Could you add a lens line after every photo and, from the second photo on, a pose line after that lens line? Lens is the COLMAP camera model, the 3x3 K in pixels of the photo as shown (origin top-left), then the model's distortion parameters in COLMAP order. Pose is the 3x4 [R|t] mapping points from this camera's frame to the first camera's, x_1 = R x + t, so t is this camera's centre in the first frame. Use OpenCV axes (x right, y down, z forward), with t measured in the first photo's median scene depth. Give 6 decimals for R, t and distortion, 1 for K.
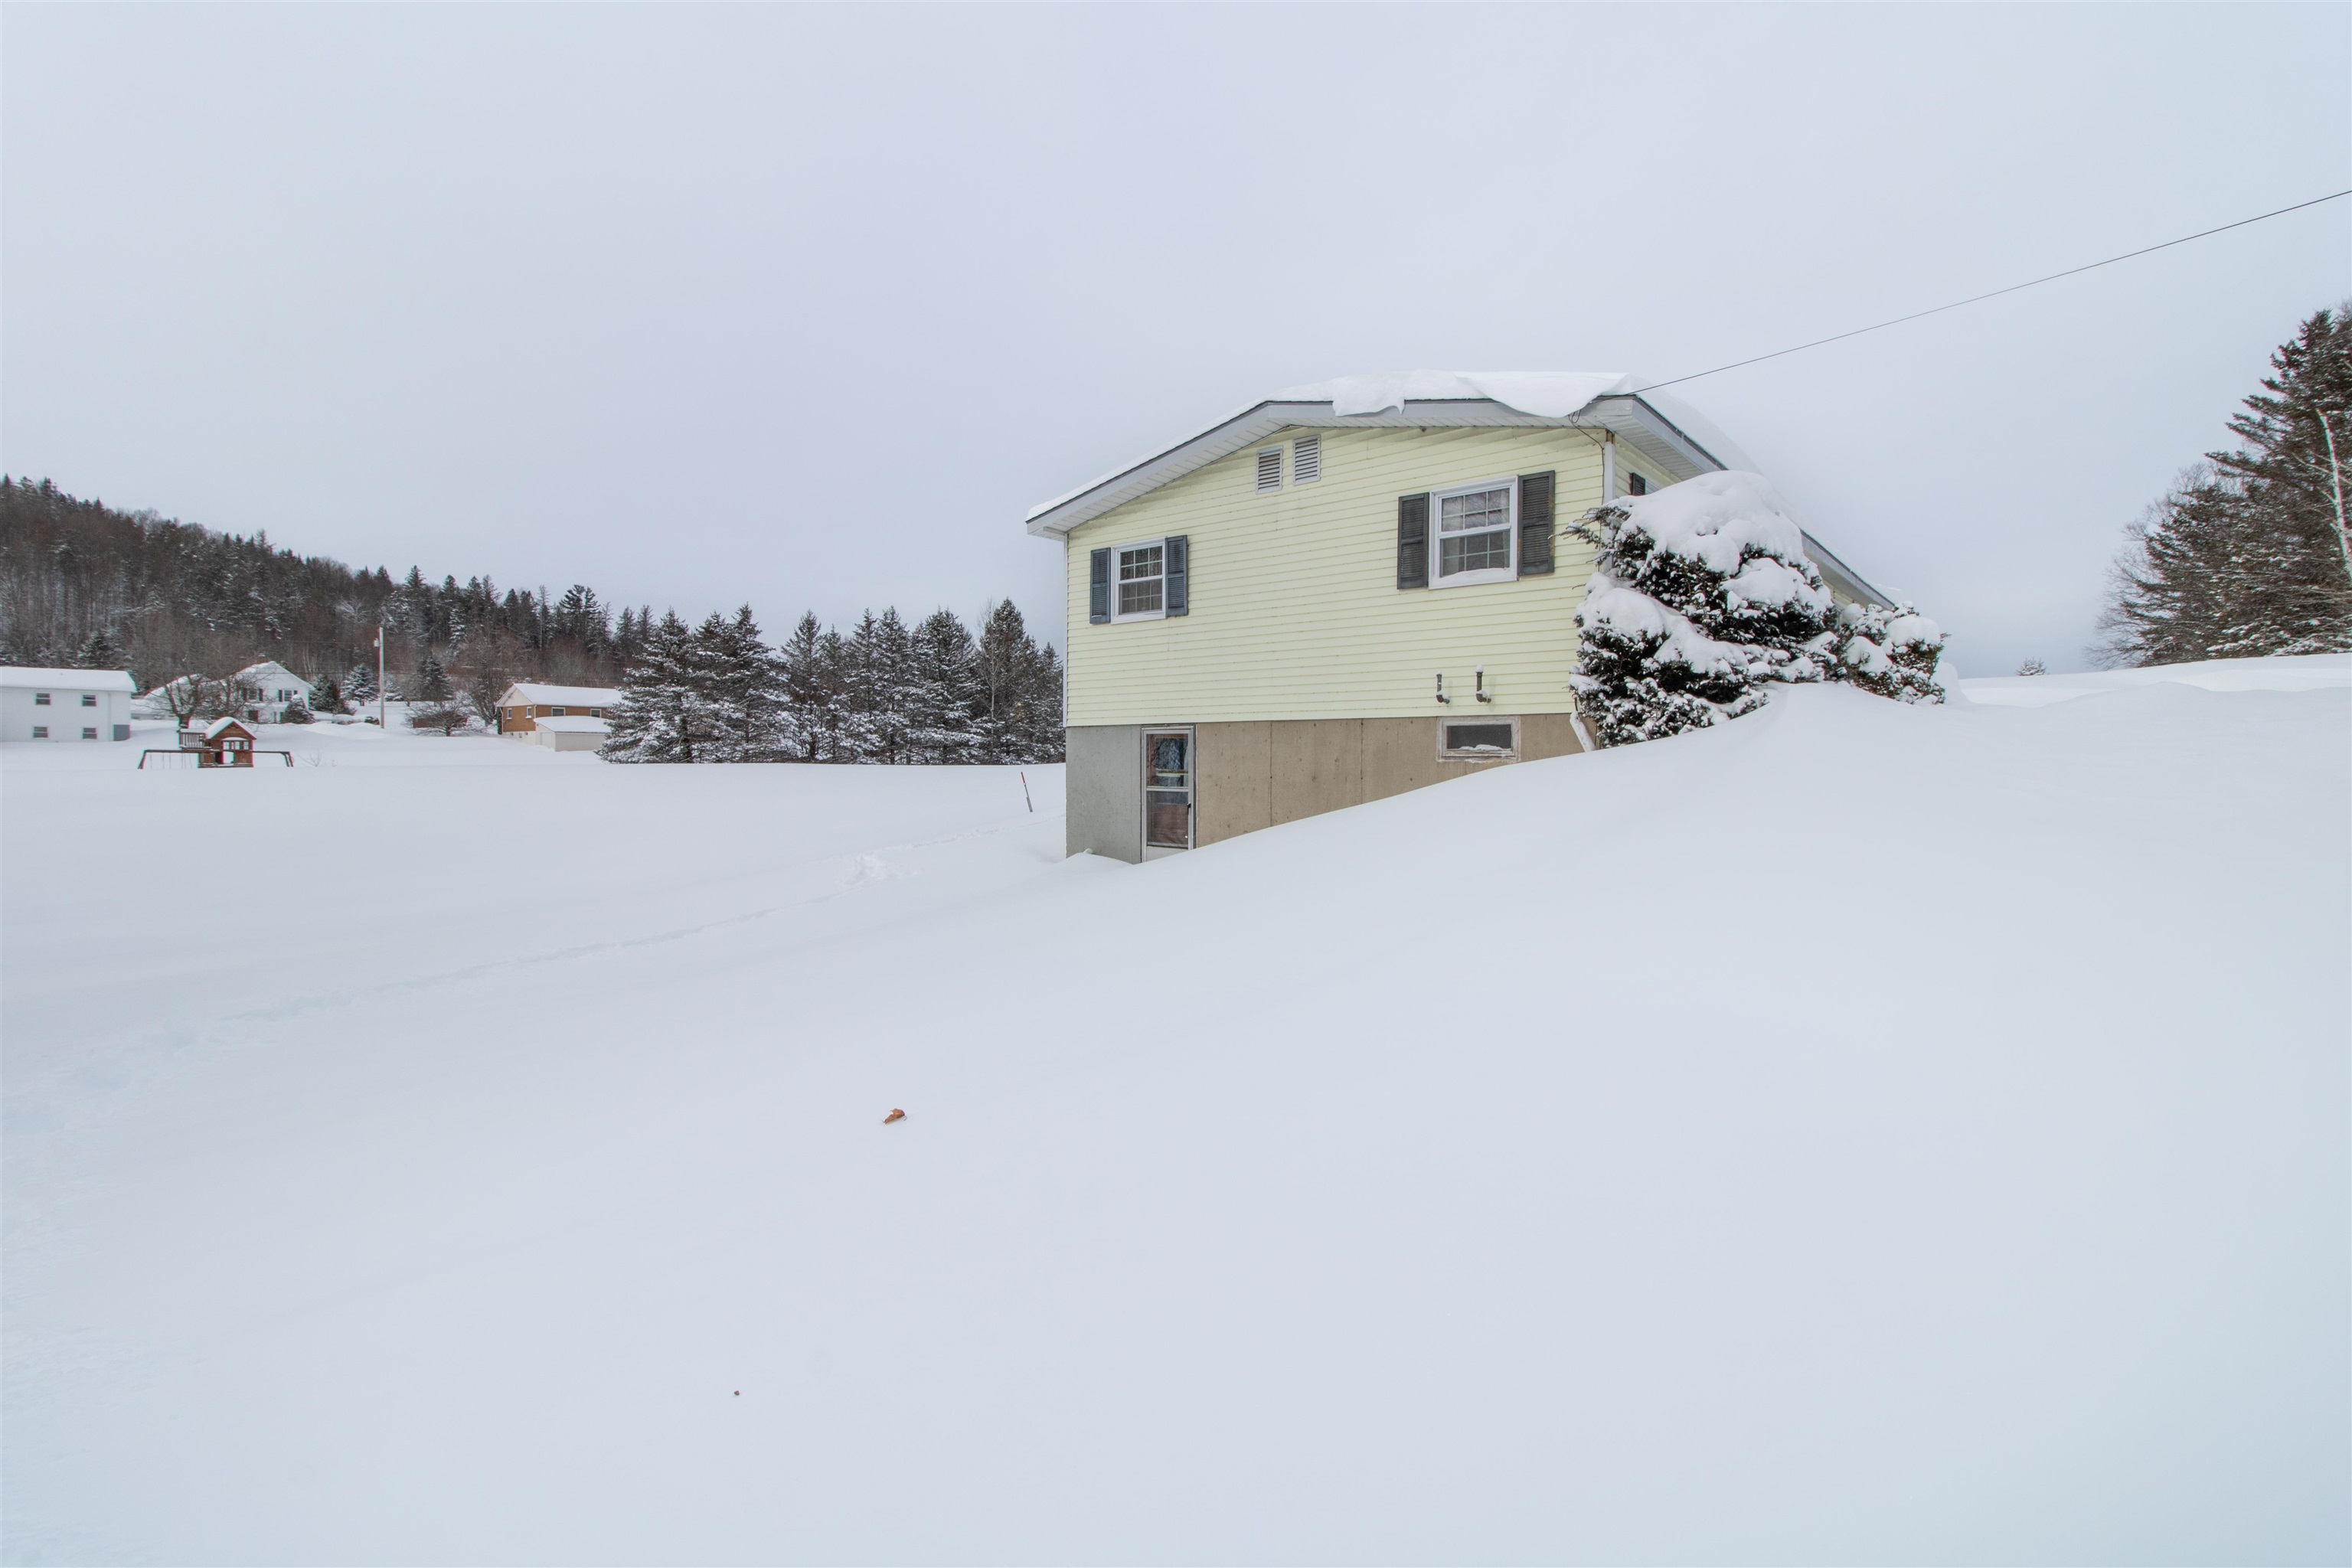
lens RADIAL K [[1109.2, 0, 1182.0], [0, 1109.2, 782.9], [0, 0, 1]] dist [-0.000144, 0.000790]
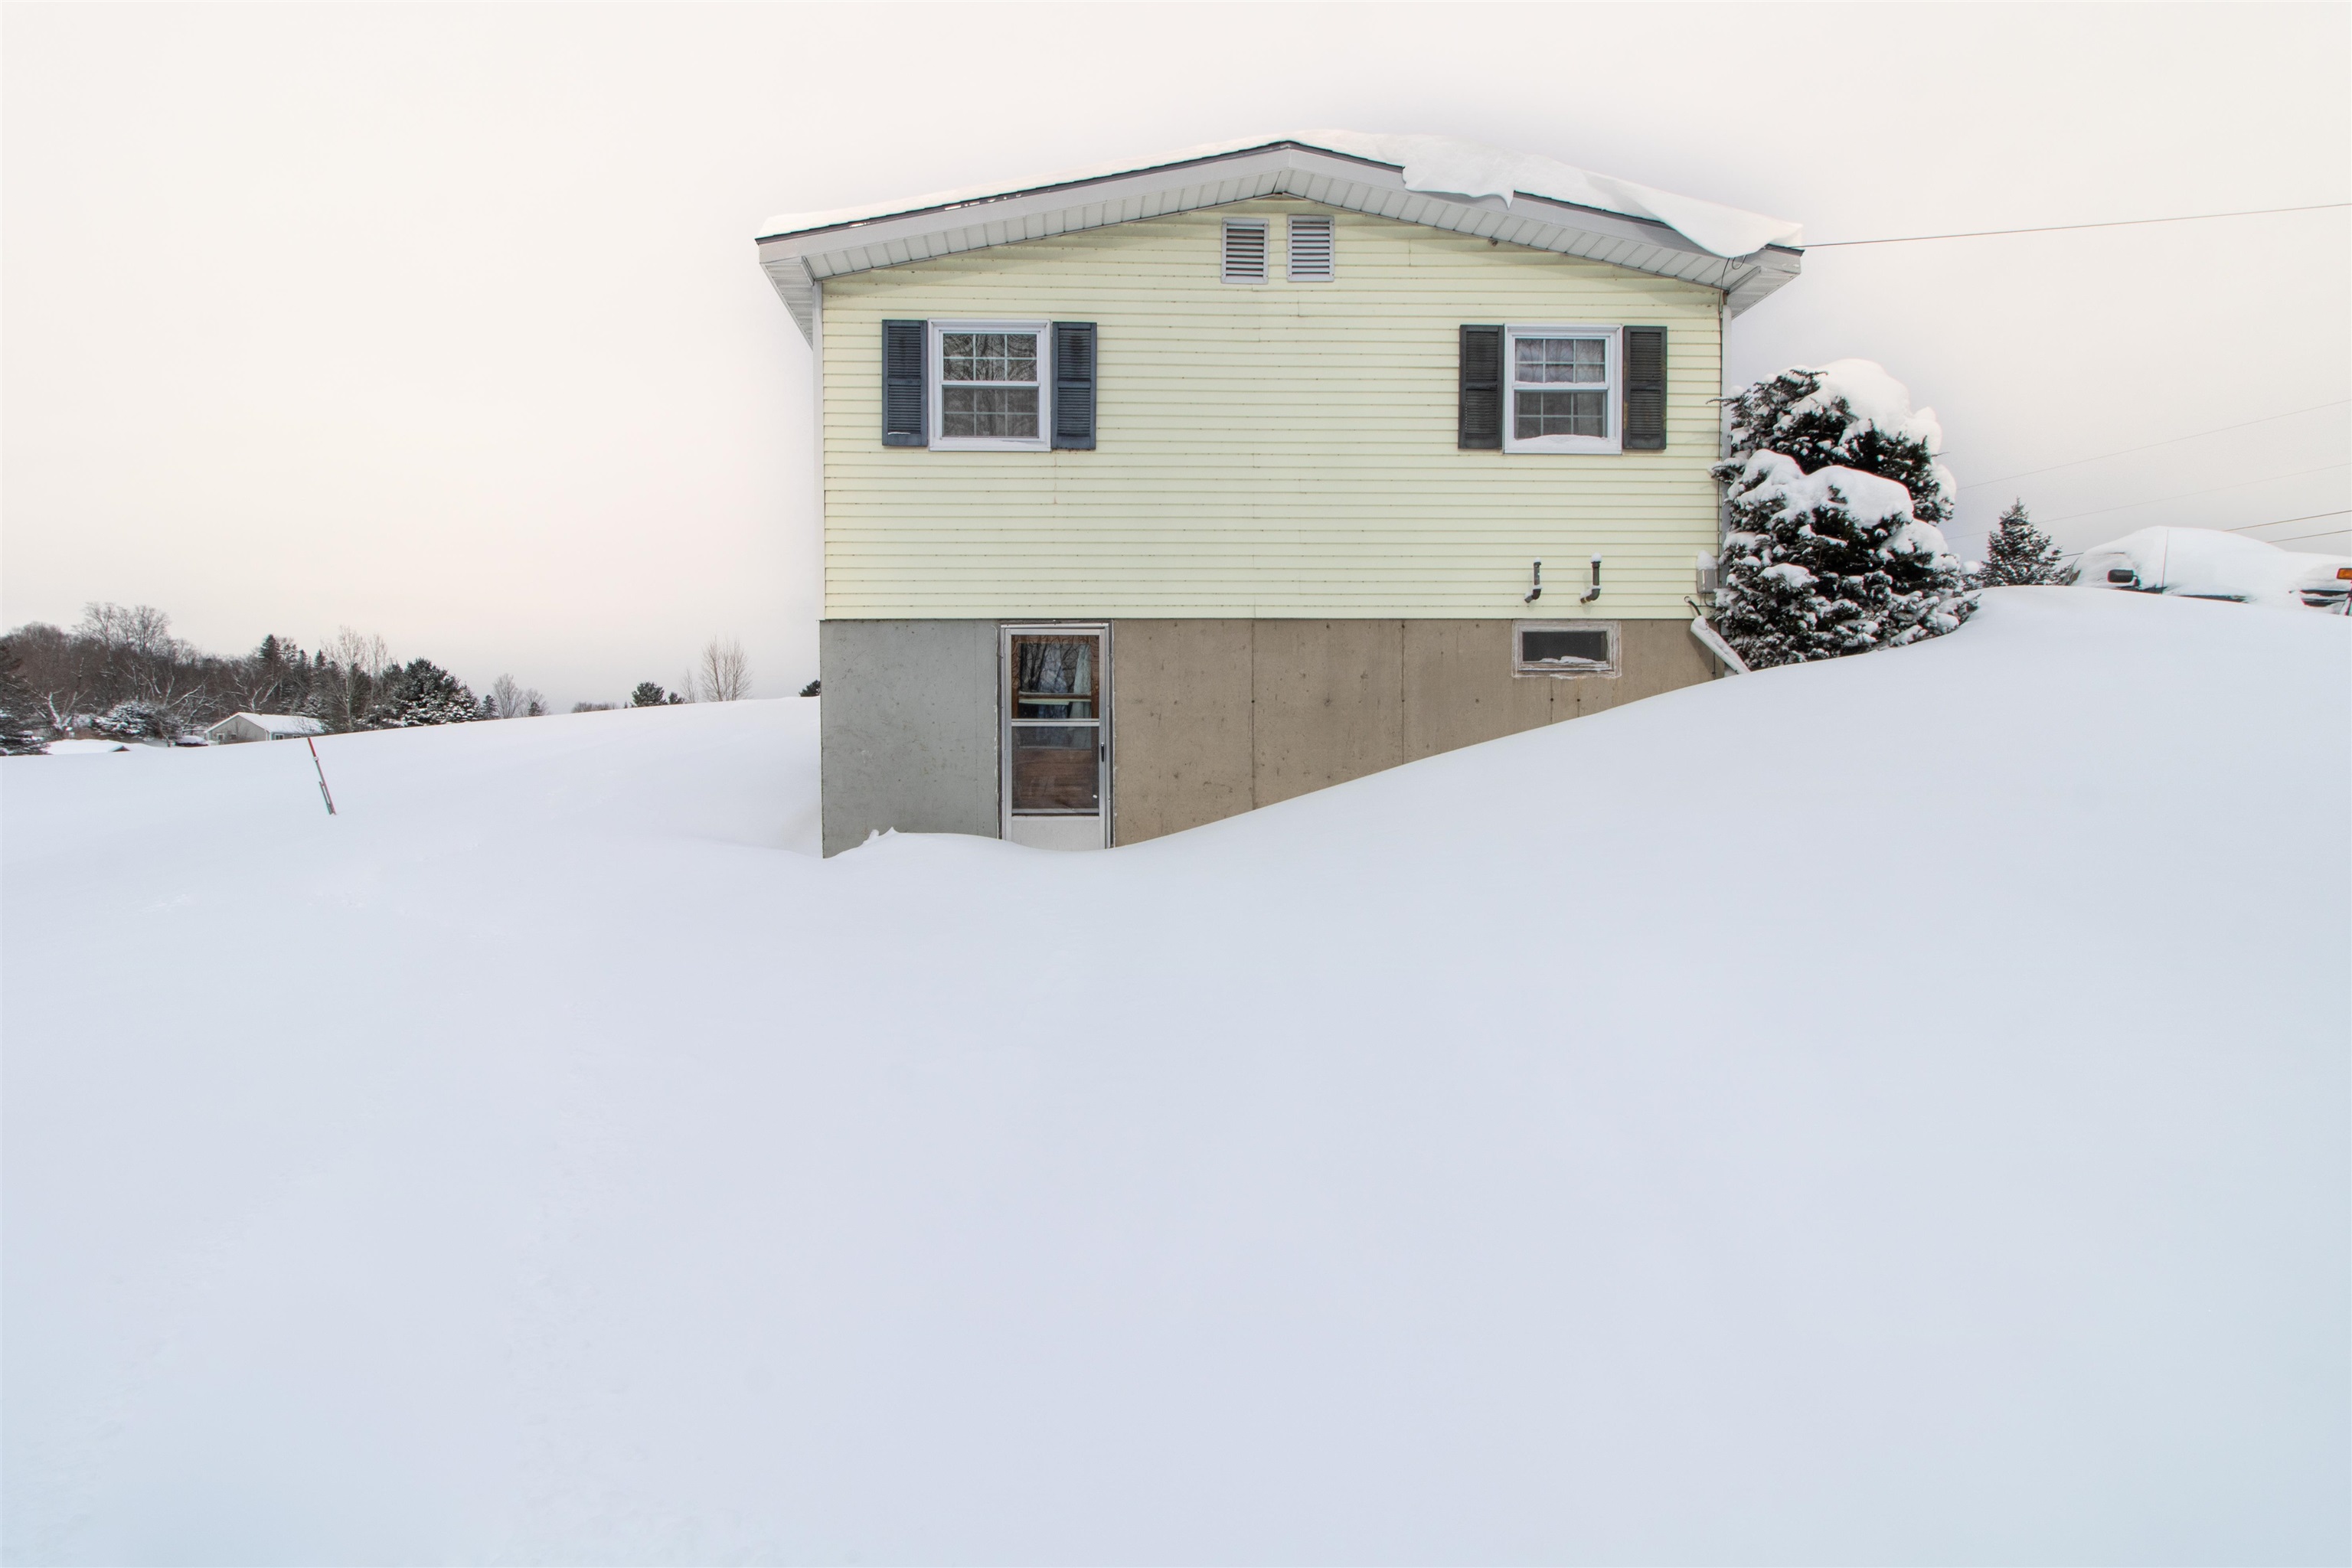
lens RADIAL K [[1109.2, 0, 1136.6], [0, 1109.2, 660.7], [0, 0, 1]] dist [-0.000144, 0.000790]
pose [[0.738501, -0.015840, 0.674067, -0.444942], [0.015484, 0.999859, 0.006532, -0.036776], [-0.674075, 0.005613, 0.738642, 0.557219]]
